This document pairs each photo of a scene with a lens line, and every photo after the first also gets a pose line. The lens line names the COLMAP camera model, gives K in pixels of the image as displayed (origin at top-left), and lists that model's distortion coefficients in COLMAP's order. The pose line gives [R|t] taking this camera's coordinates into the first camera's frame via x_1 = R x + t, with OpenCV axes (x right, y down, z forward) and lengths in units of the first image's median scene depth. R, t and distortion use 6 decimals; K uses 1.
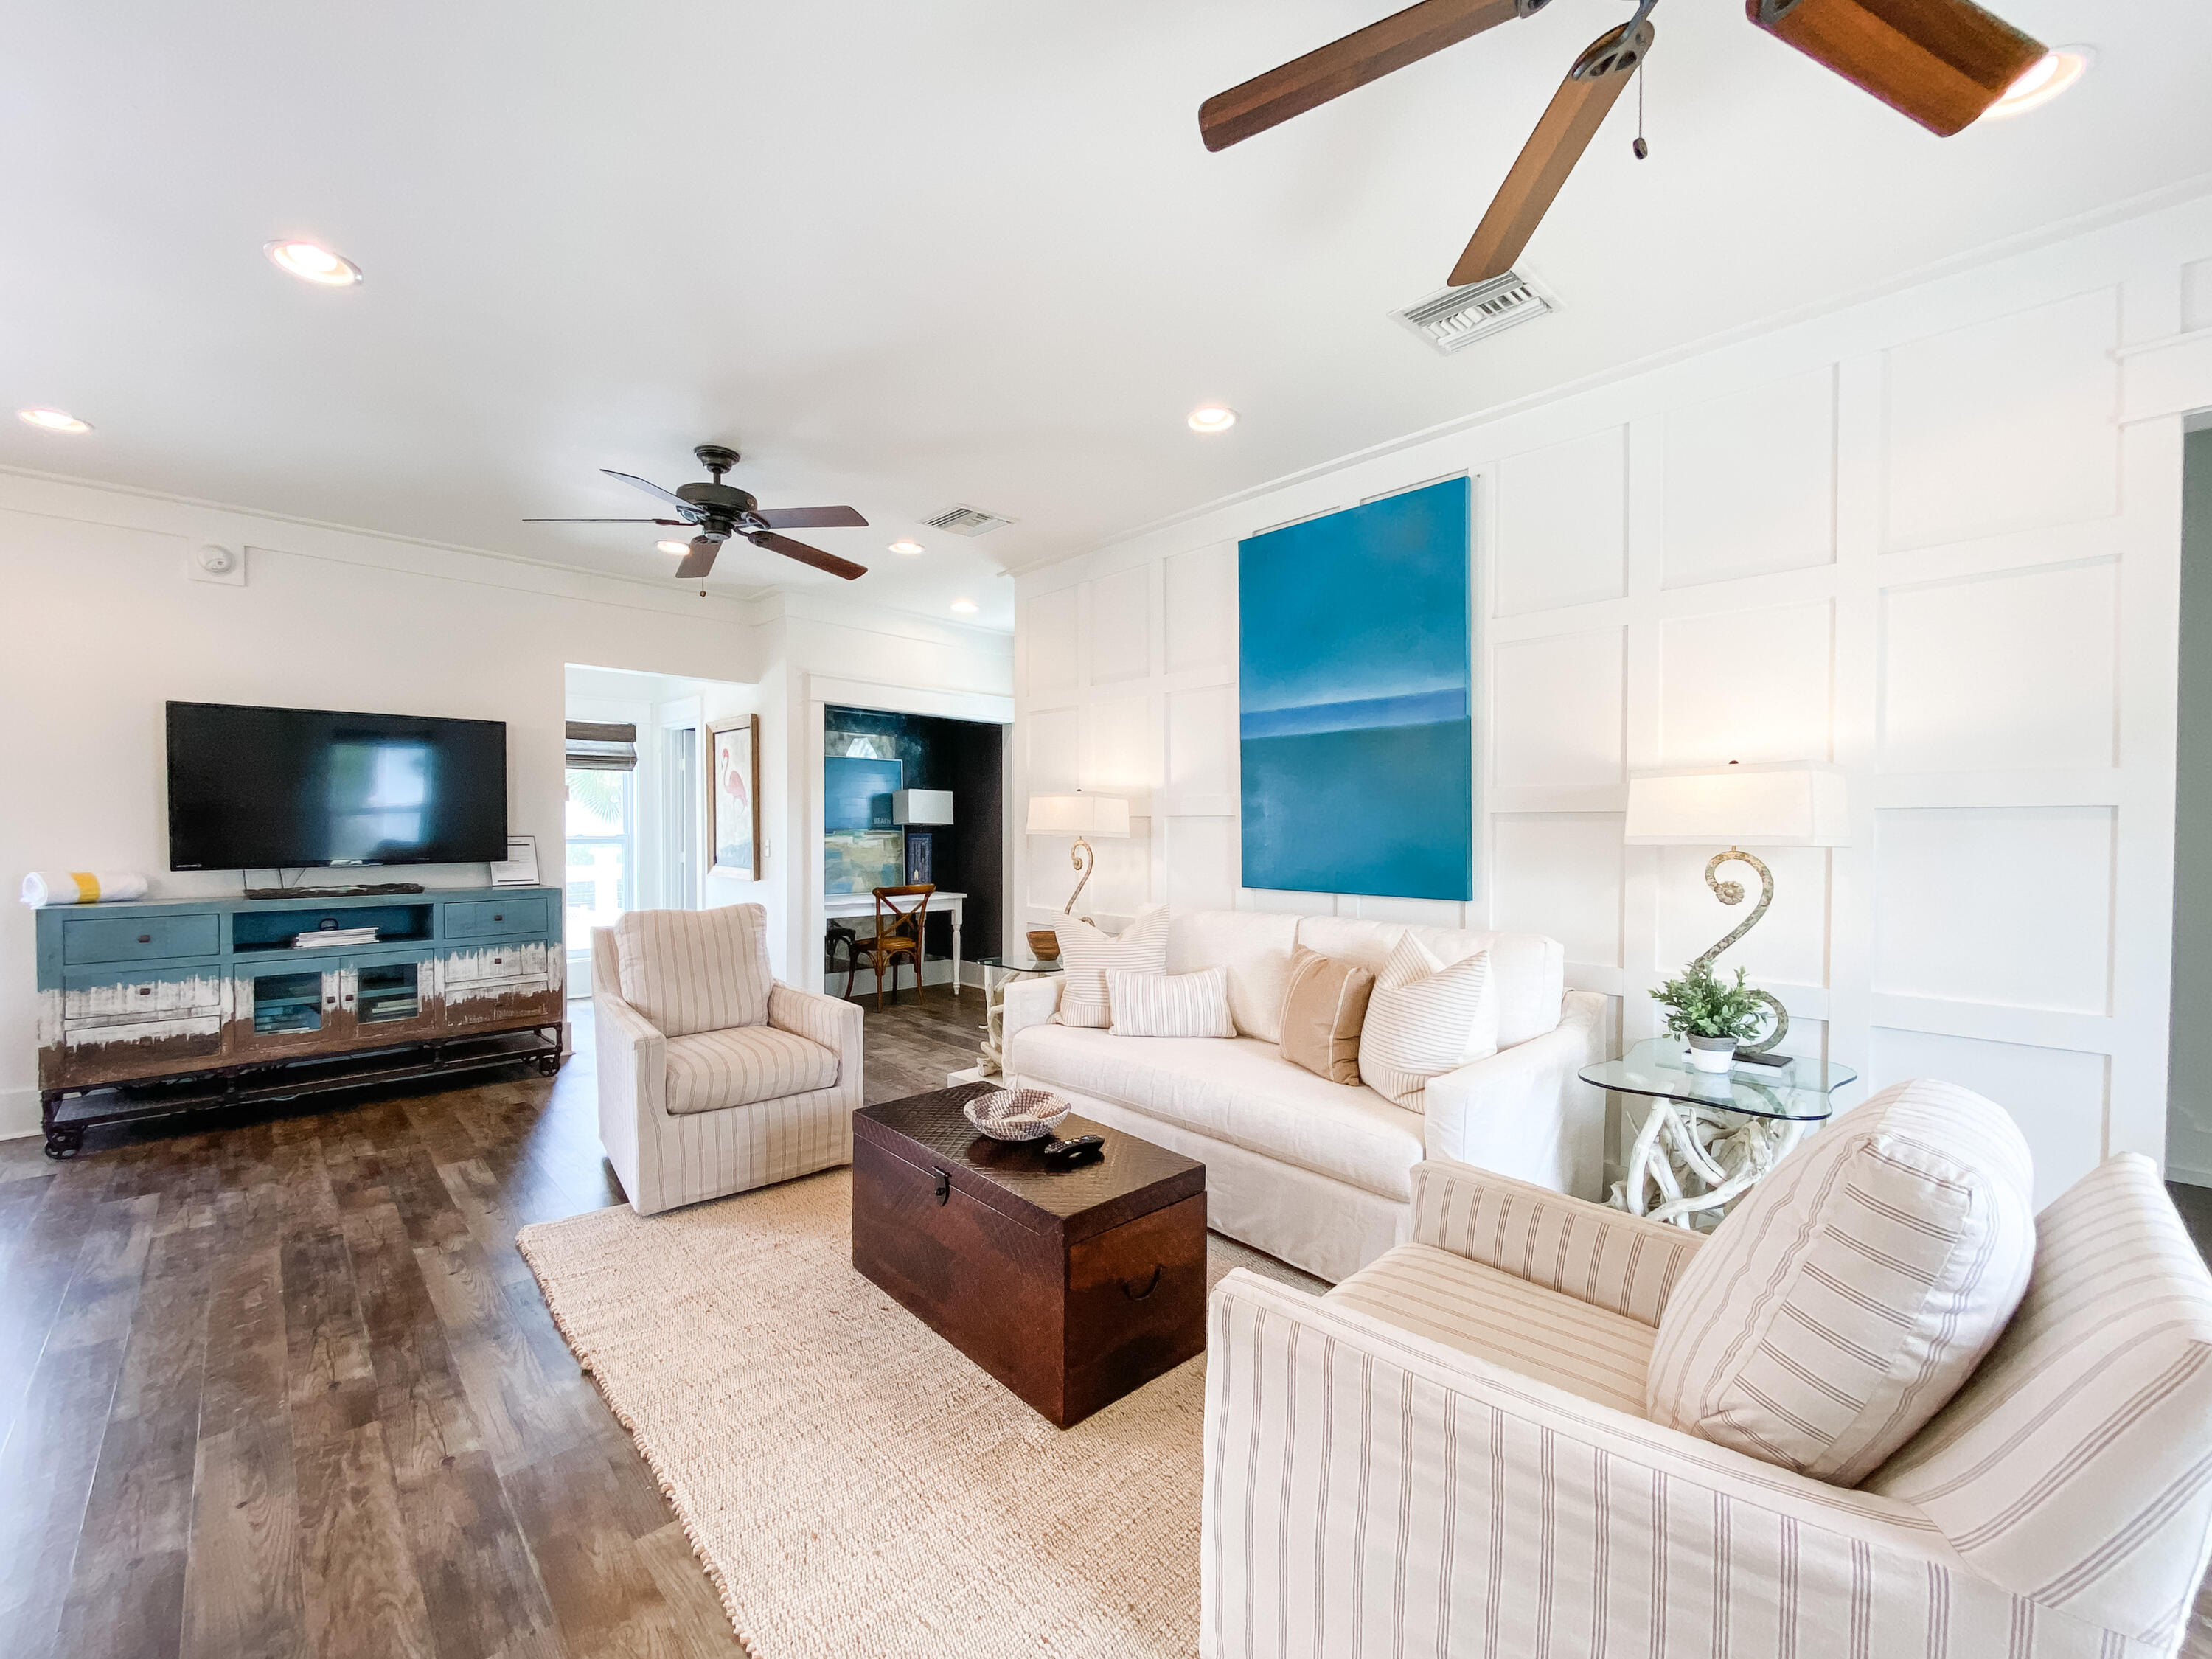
lens RADIAL K [[904.1, 0, 1101.3], [0, 904.1, 835.1], [0, 0, 1]] dist [-0.001342, -0.001833]
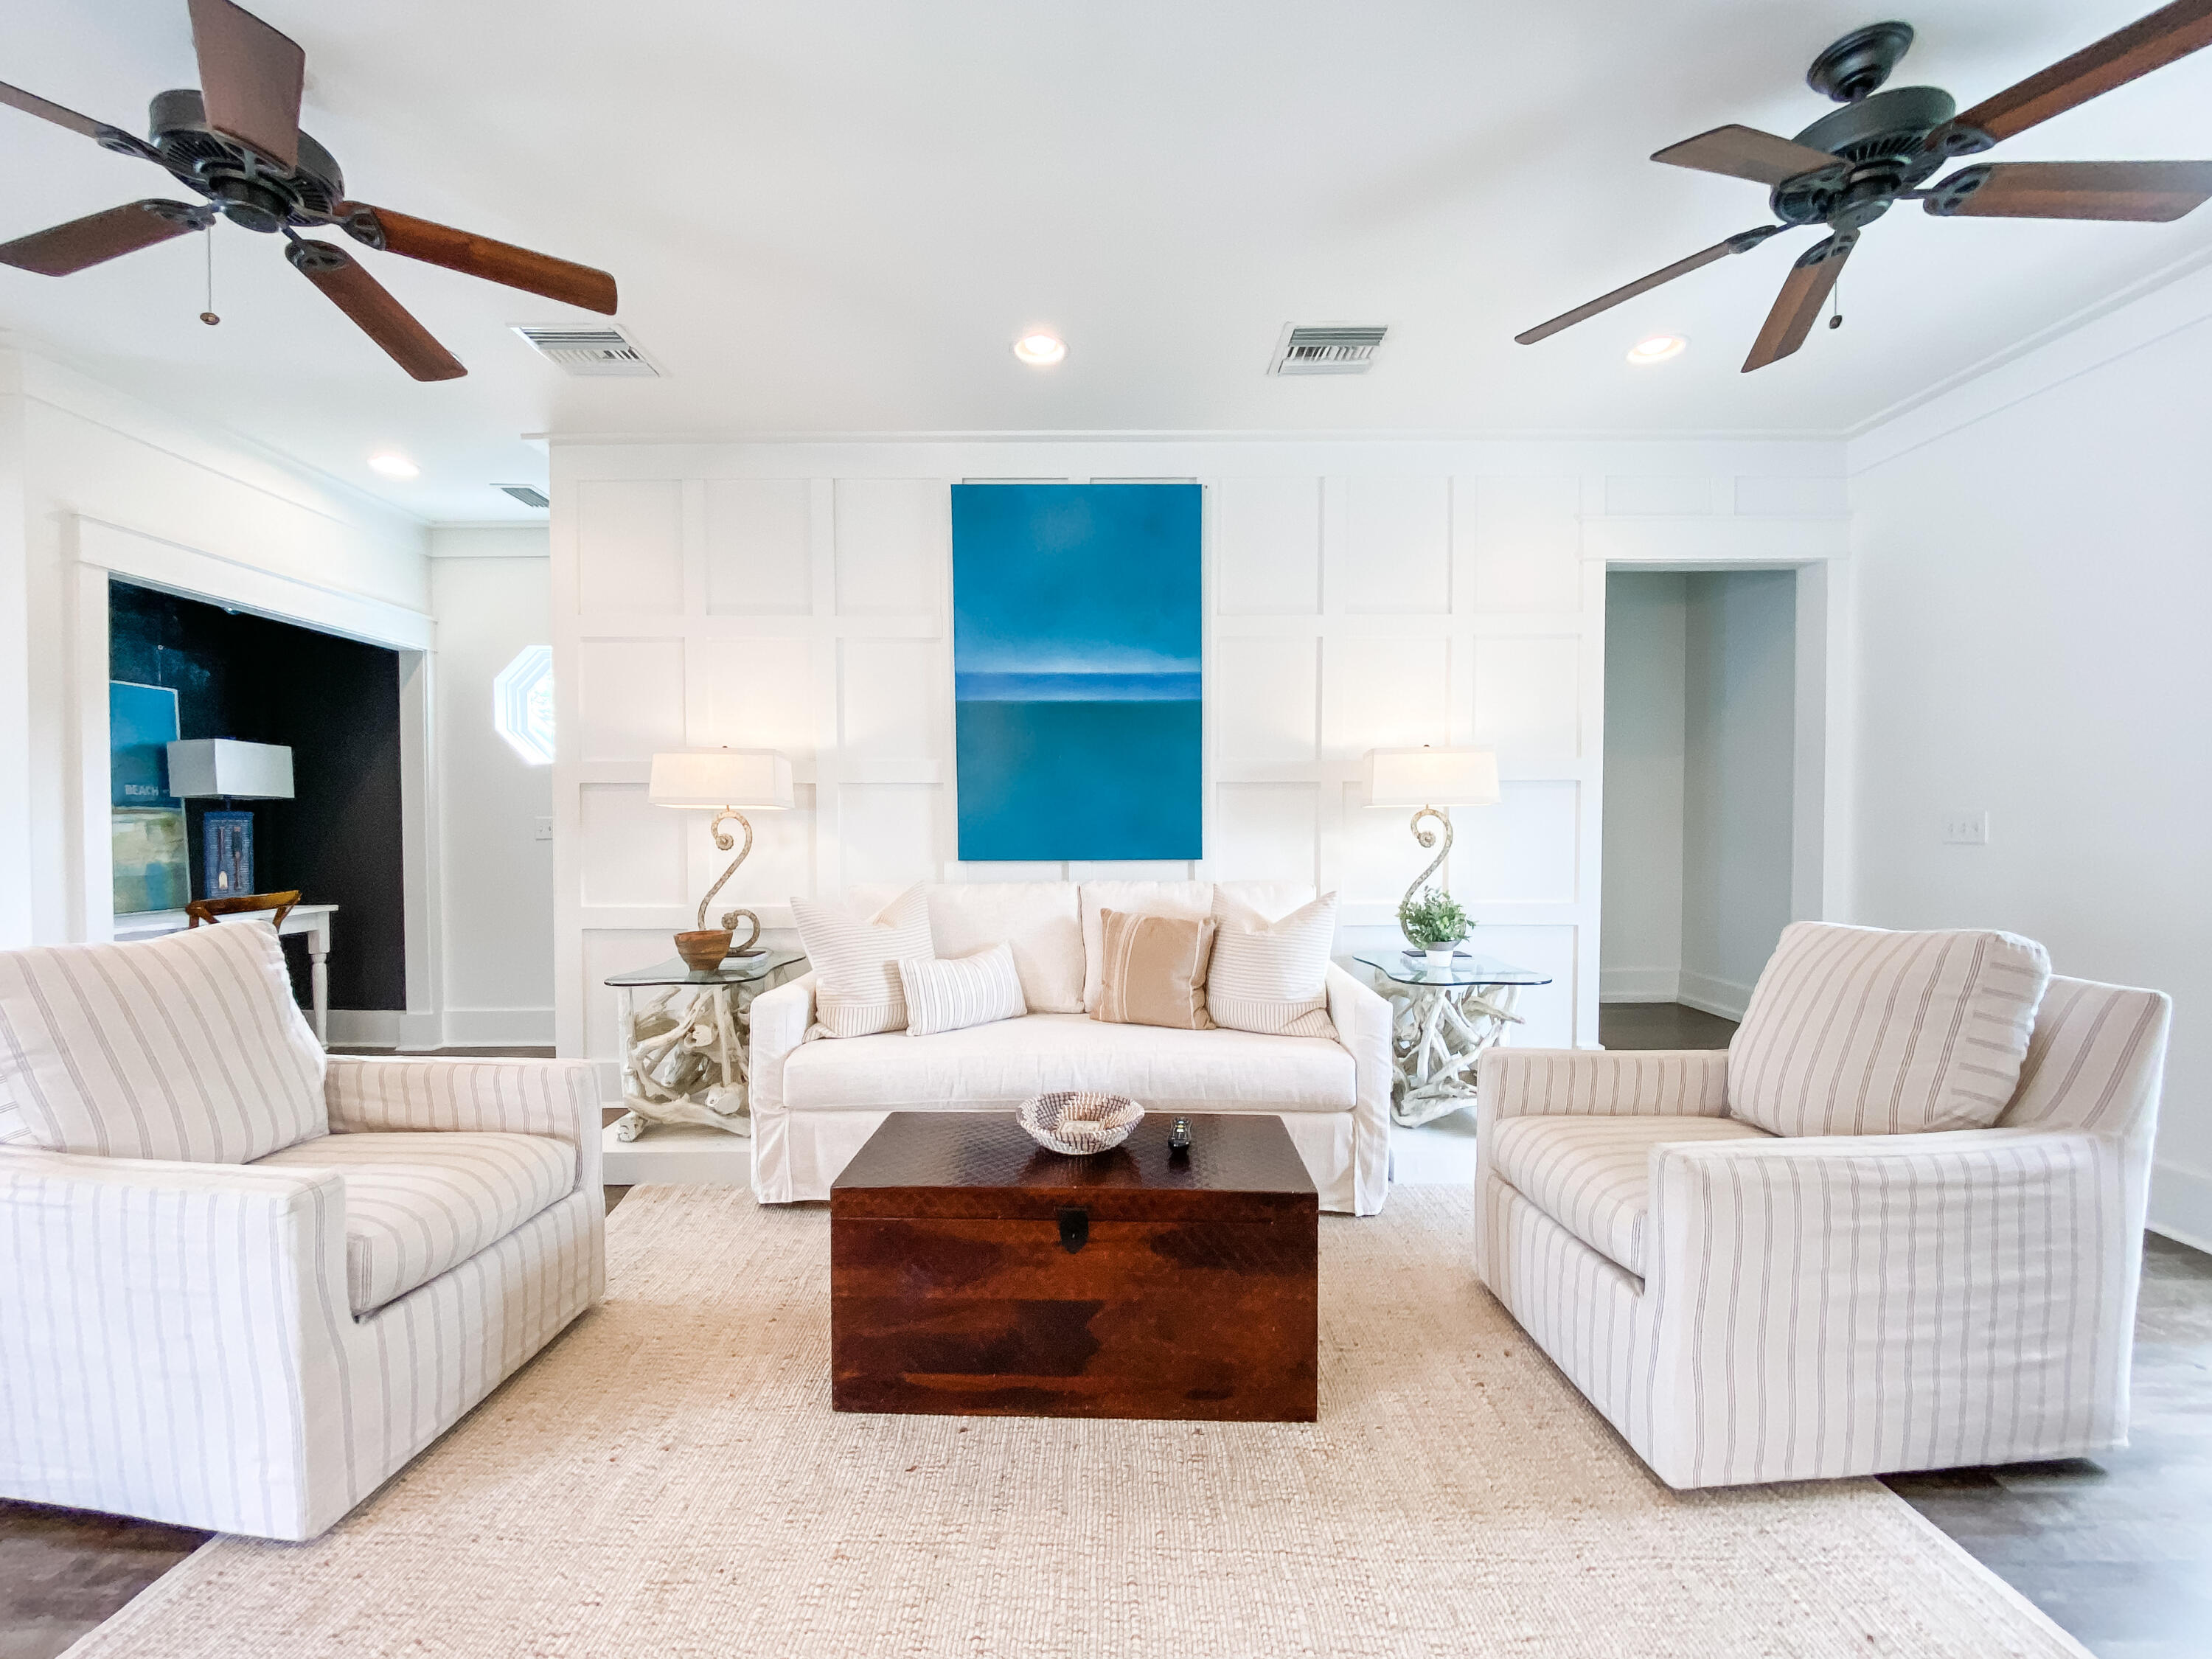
lens RADIAL K [[904.1, 0, 1095.3], [0, 904.1, 837.8], [0, 0, 1]] dist [-0.001342, -0.001833]
pose [[0.692762, -0.018466, 0.720930, -0.566141], [0.010748, 0.999825, 0.015281, 0.030153], [-0.721087, -0.002838, 0.692839, 0.347190]]
